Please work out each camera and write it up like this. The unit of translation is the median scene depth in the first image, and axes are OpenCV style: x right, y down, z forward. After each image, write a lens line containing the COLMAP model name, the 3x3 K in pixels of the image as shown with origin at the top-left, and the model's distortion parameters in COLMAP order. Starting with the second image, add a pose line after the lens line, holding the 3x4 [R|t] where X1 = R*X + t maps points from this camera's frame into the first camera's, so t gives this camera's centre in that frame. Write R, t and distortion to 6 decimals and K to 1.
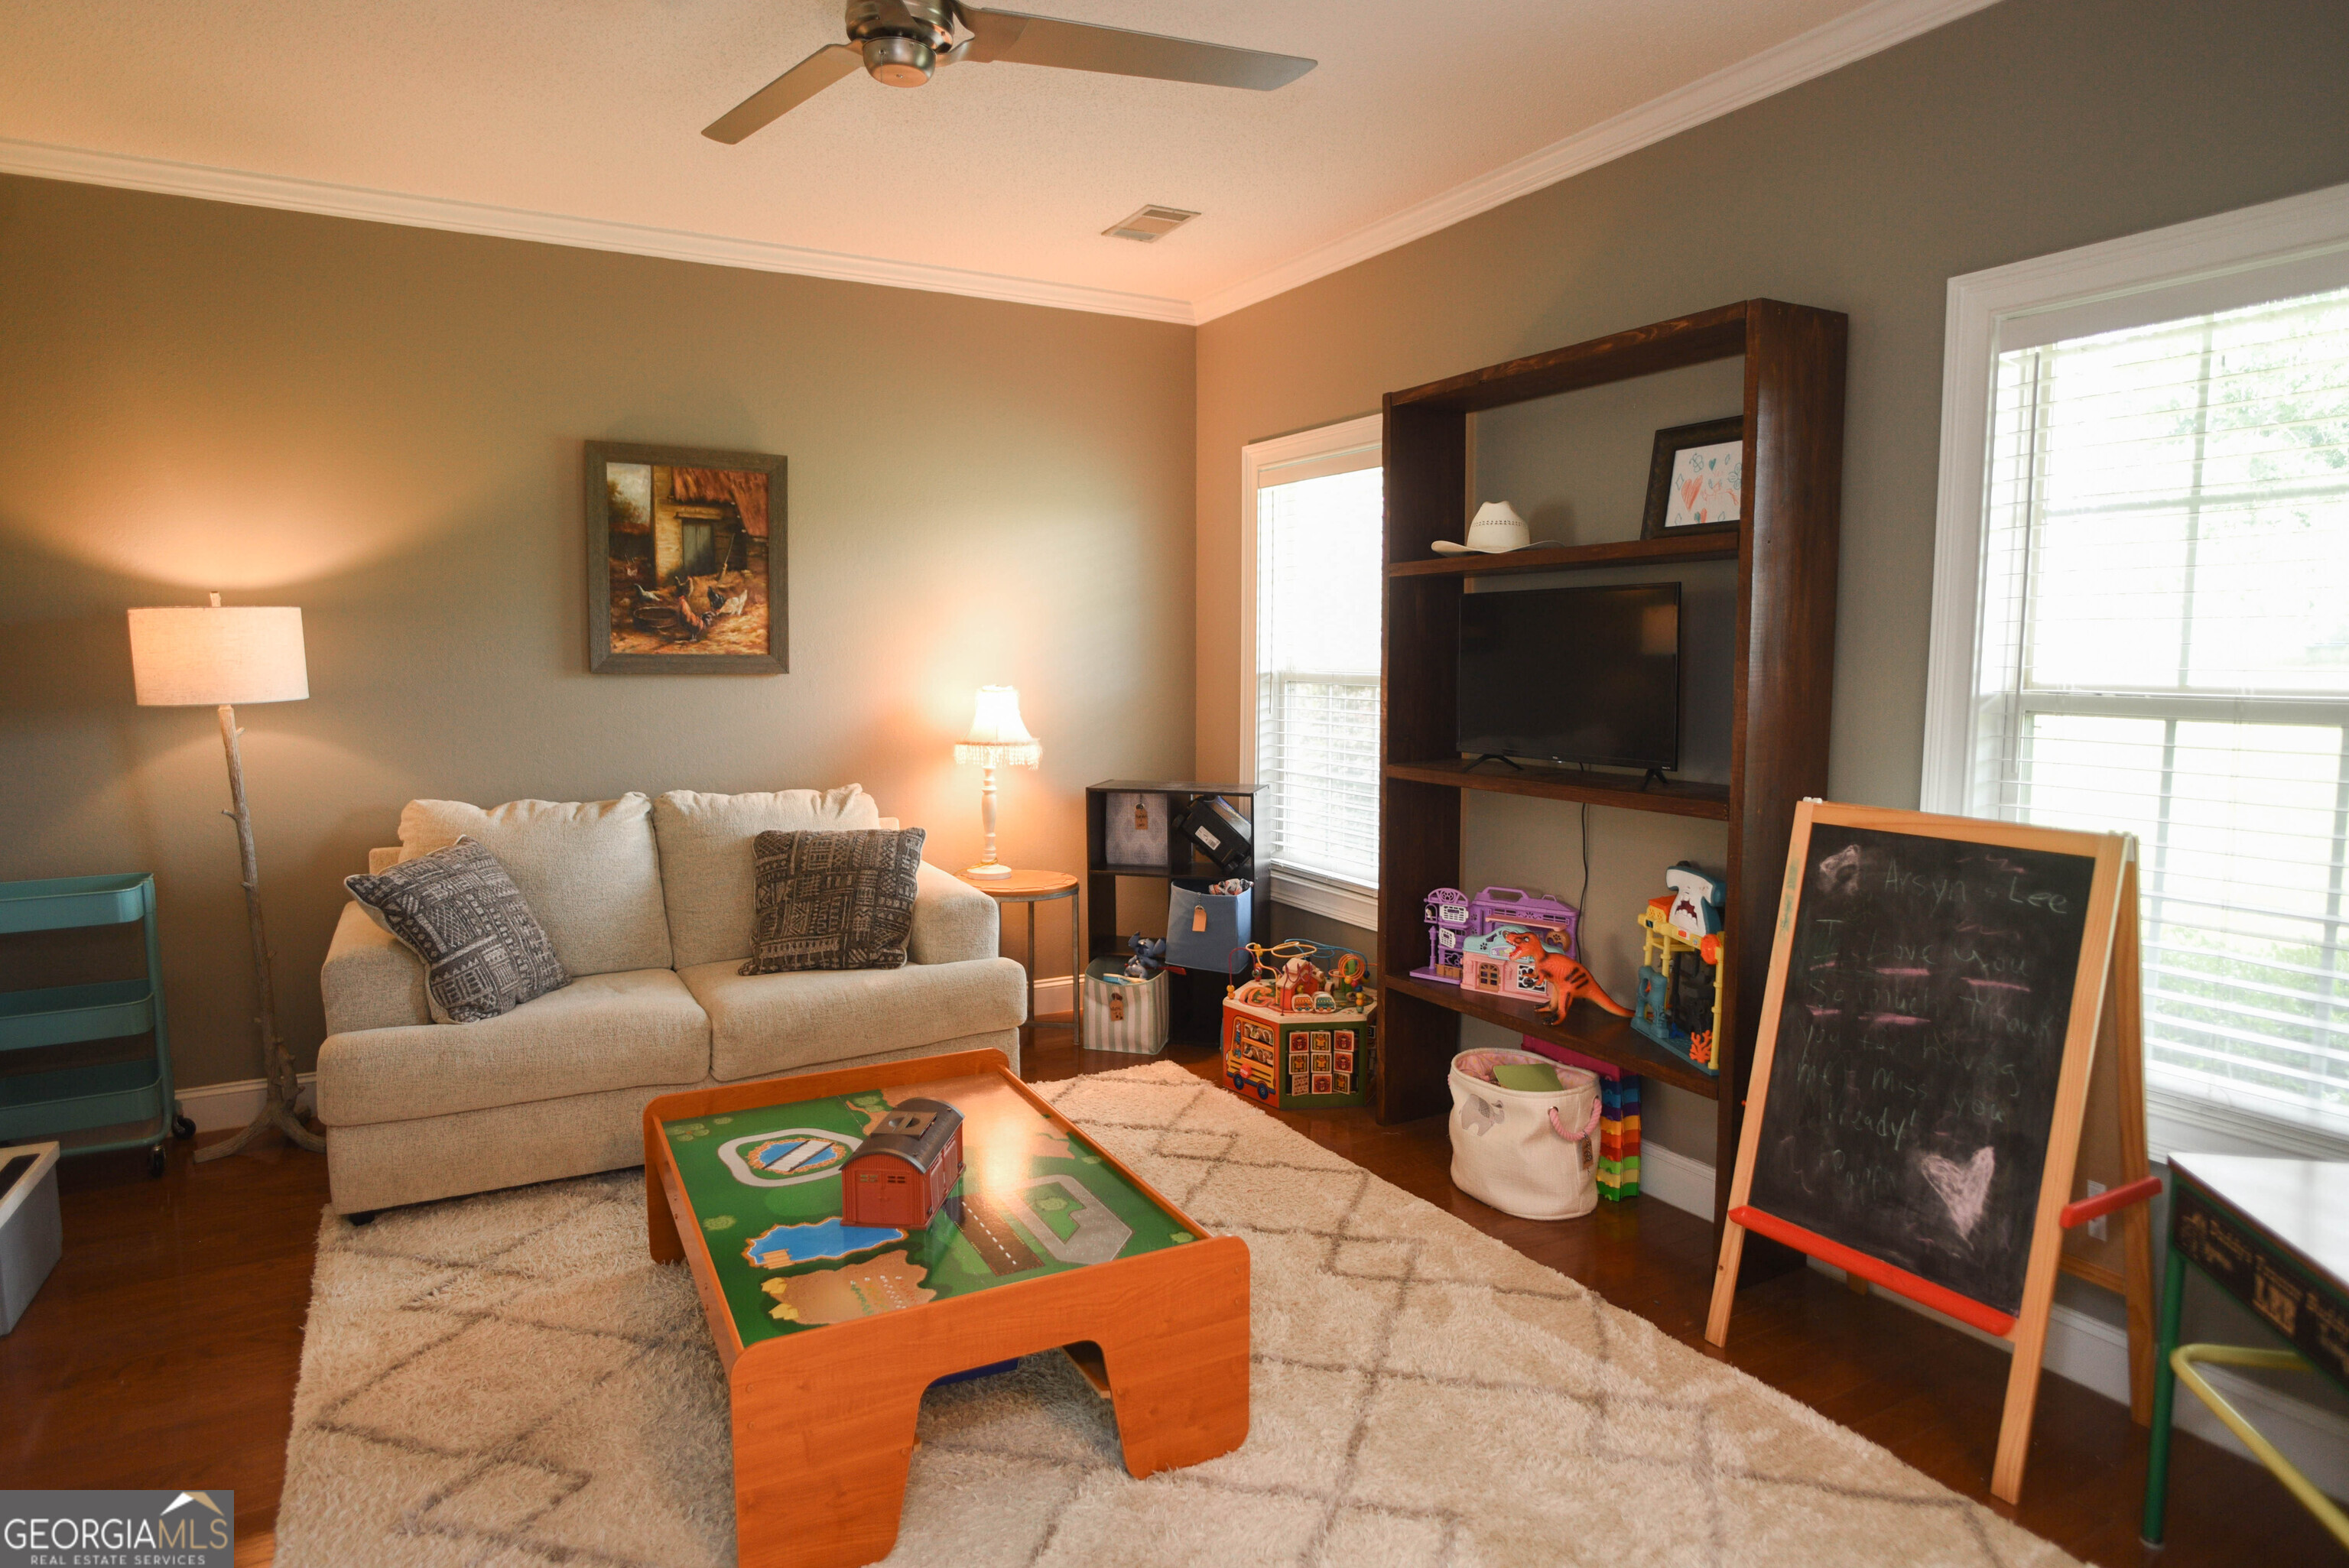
lens RADIAL K [[1339.5, 0, 1174.5], [0, 1339.5, 784.0], [0, 0, 1]] dist [-0.032441, 0.017054]
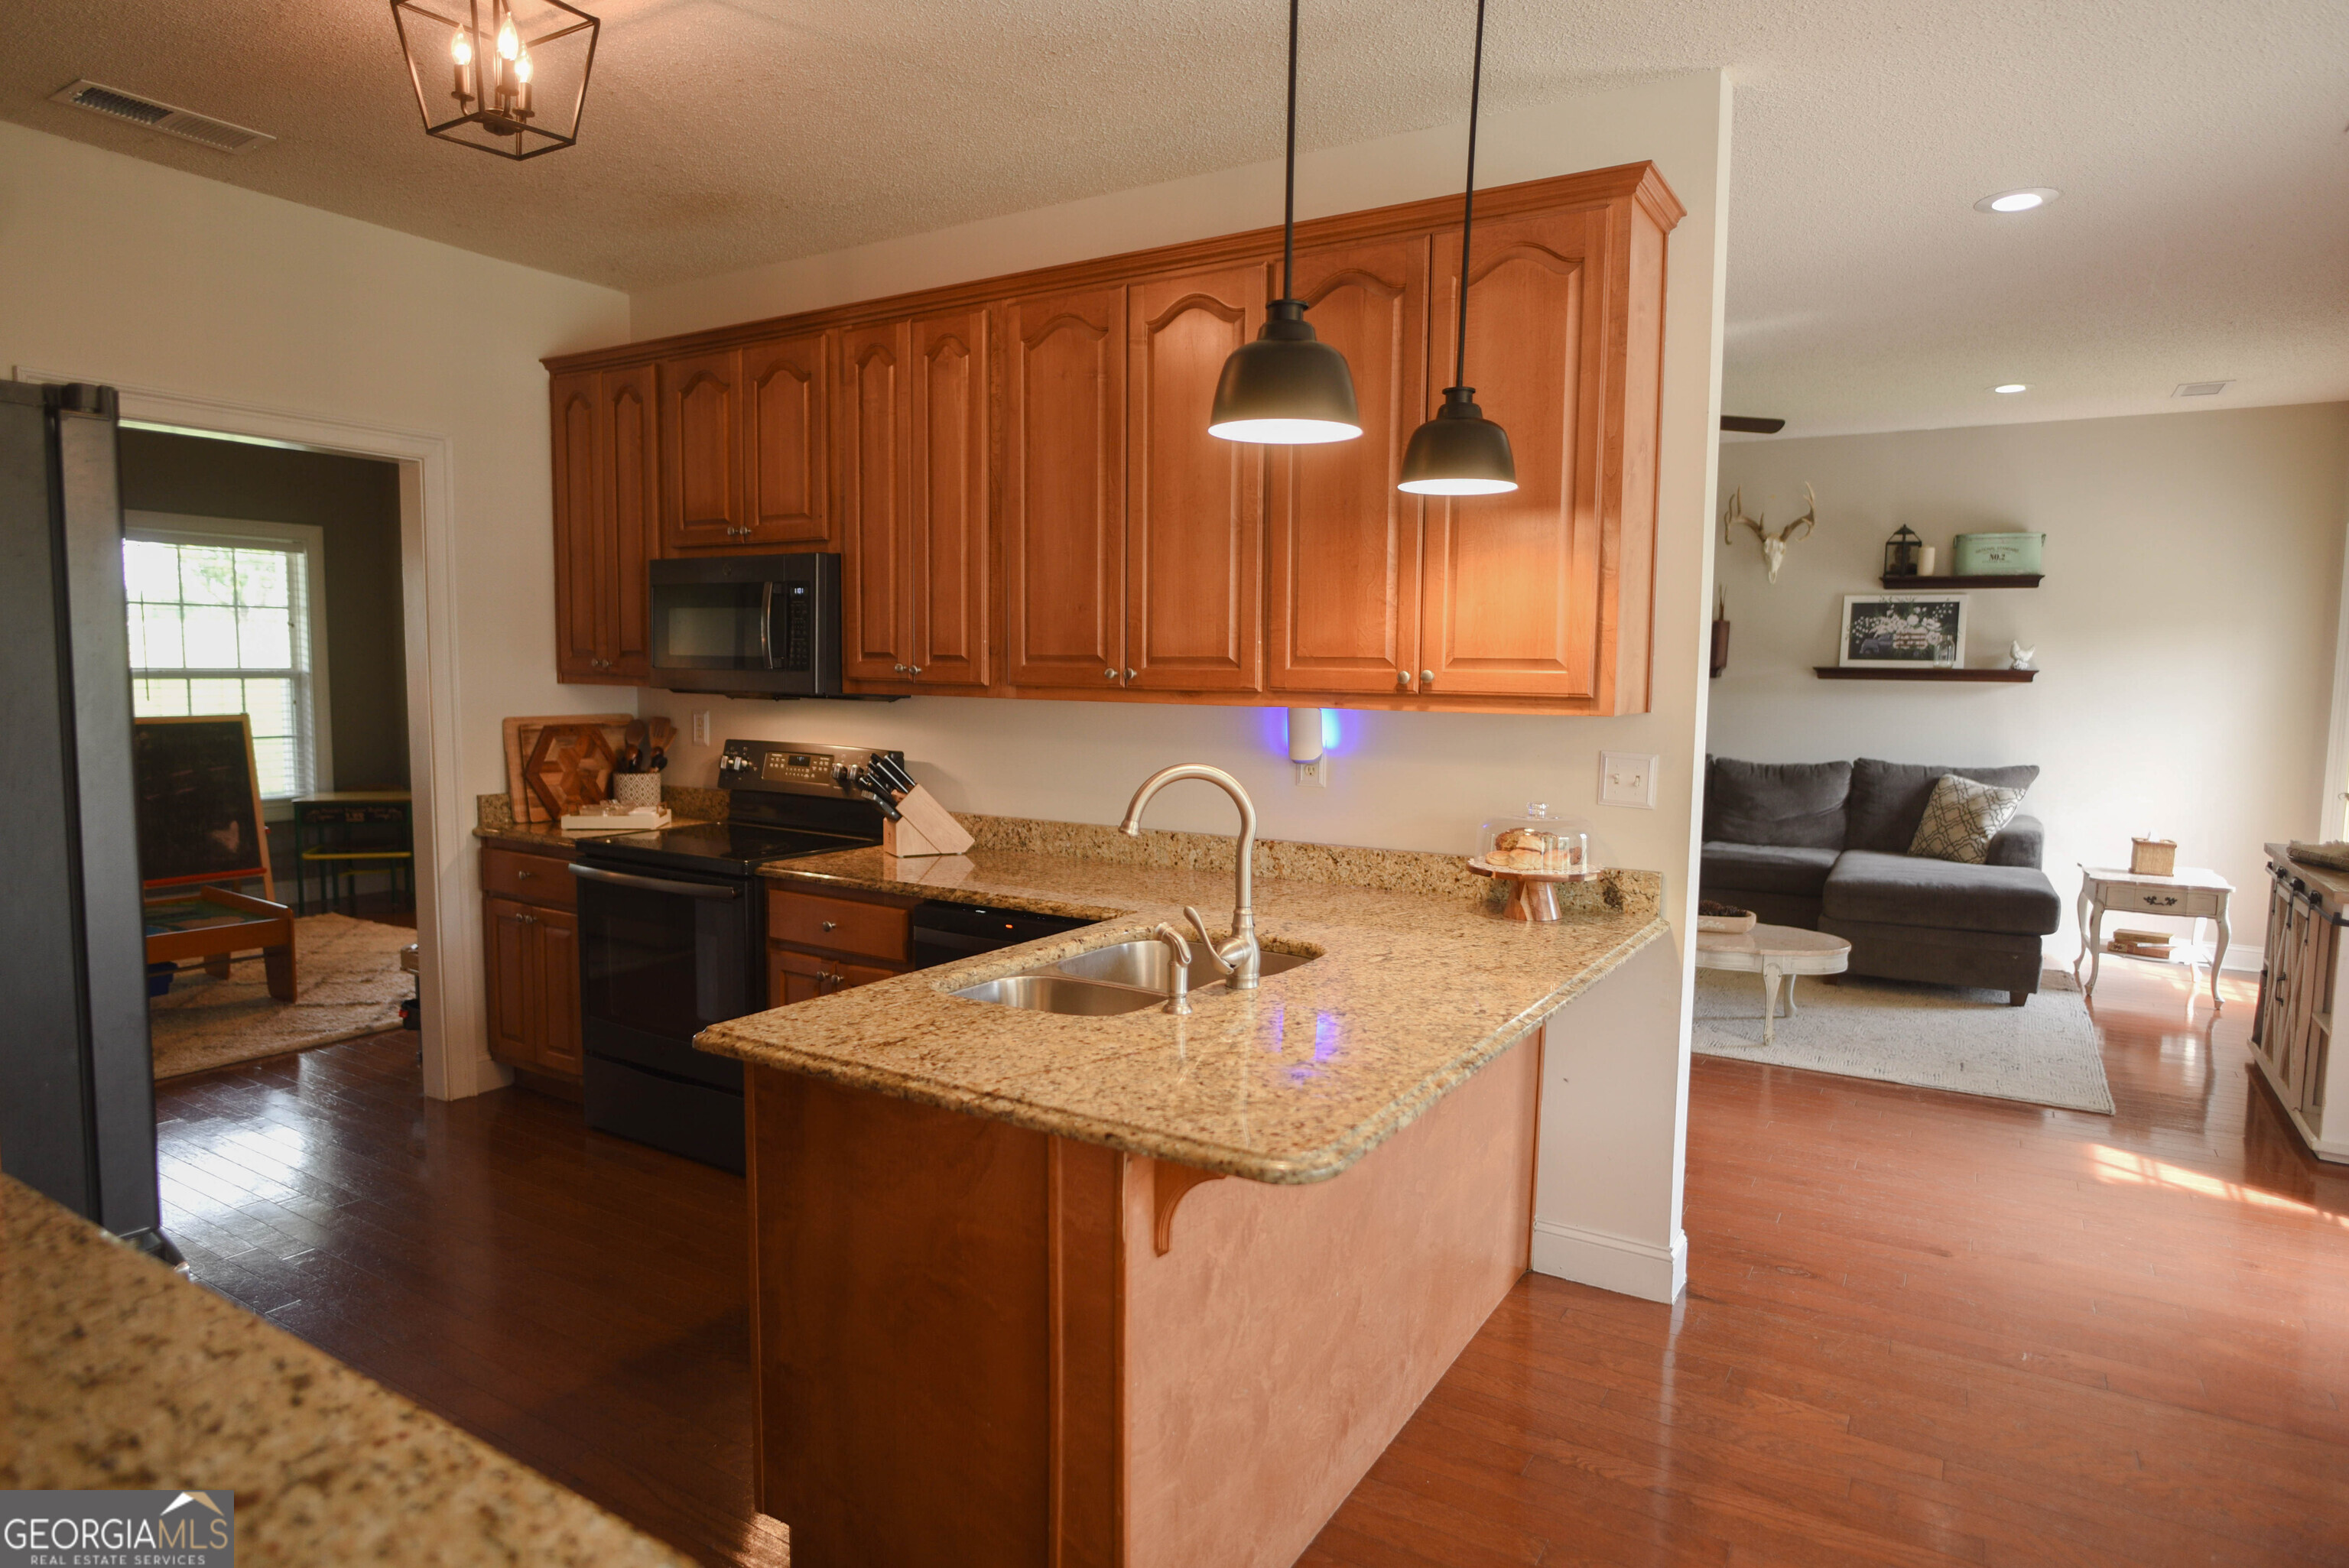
lens RADIAL K [[1343.4, 0, 1161.5], [0, 1343.4, 788.1], [0, 0, 1]] dist [-0.026390, 0.018107]
pose [[-0.492716, -0.085955, 0.865935, -2.108000], [0.074209, 0.987334, 0.140230, -0.046737], [-0.867020, 0.133353, -0.480097, 0.428341]]
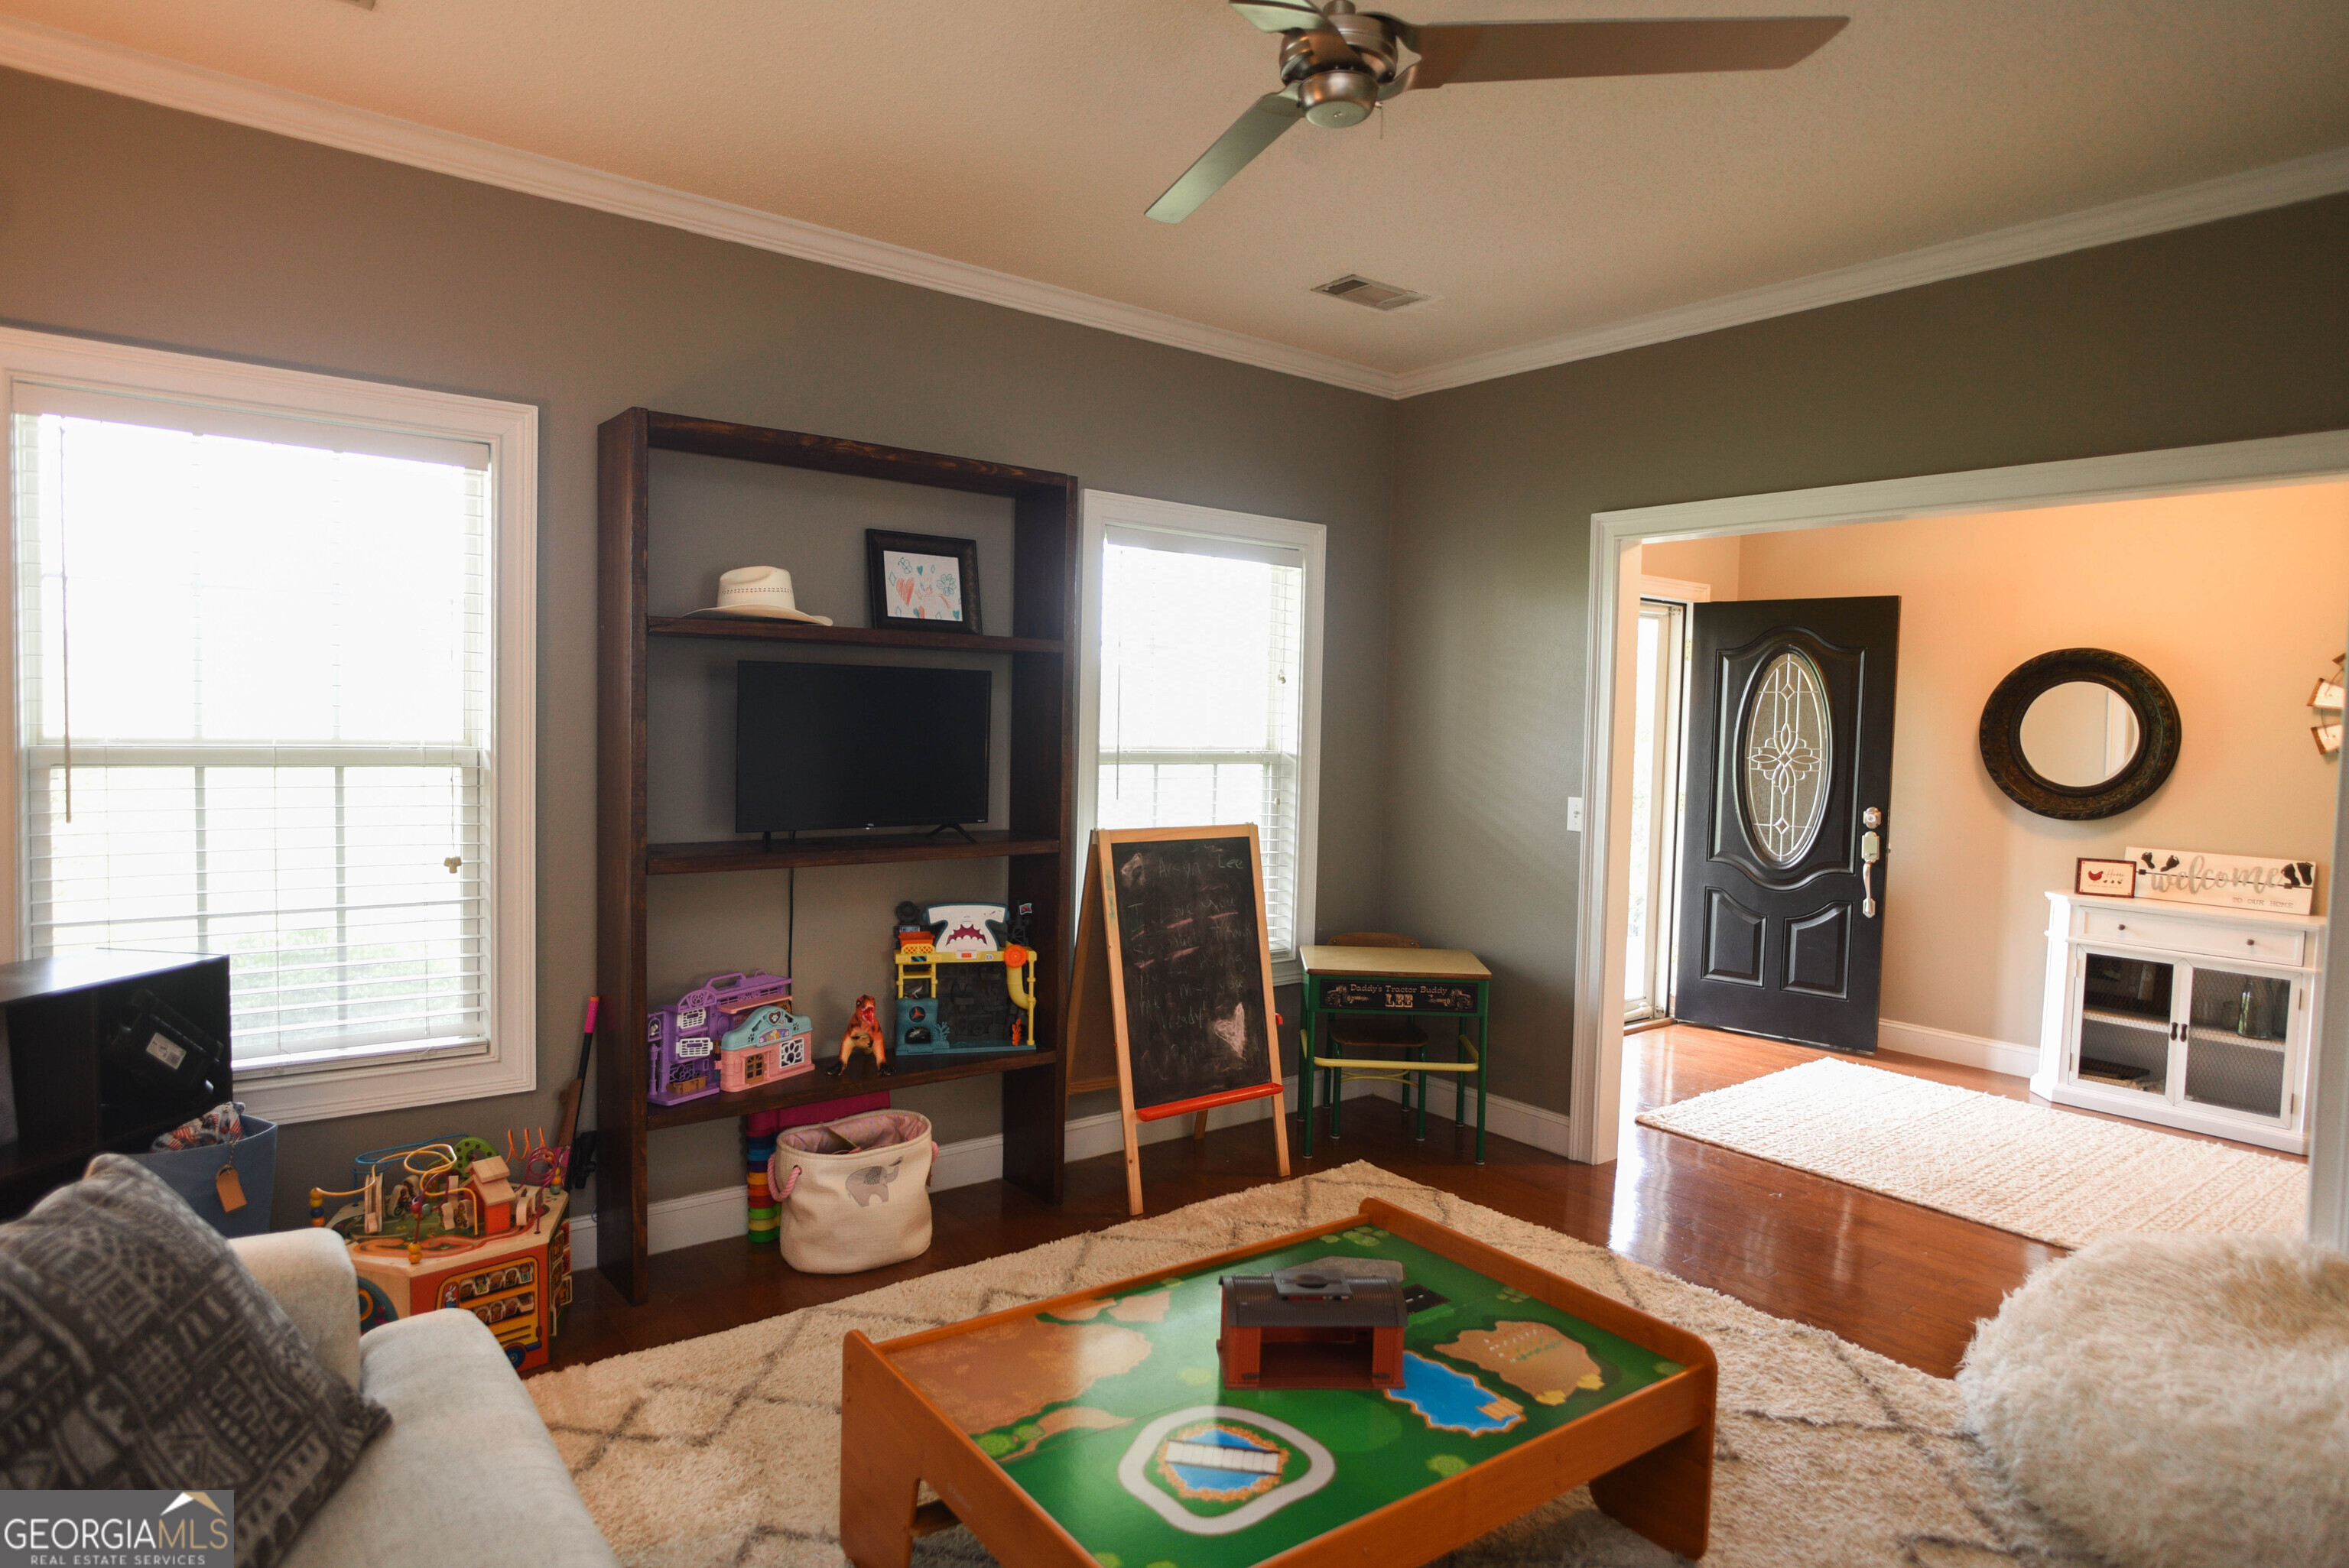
lens RADIAL K [[1343.4, 0, 1161.5], [0, 1343.4, 788.1], [0, 0, 1]] dist [-0.026390, 0.018107]
pose [[-0.148356, -0.057683, 0.987250, -0.808355], [0.074505, 0.994808, 0.069321, -0.106526], [-0.986123, 0.083840, -0.143288, 0.933041]]
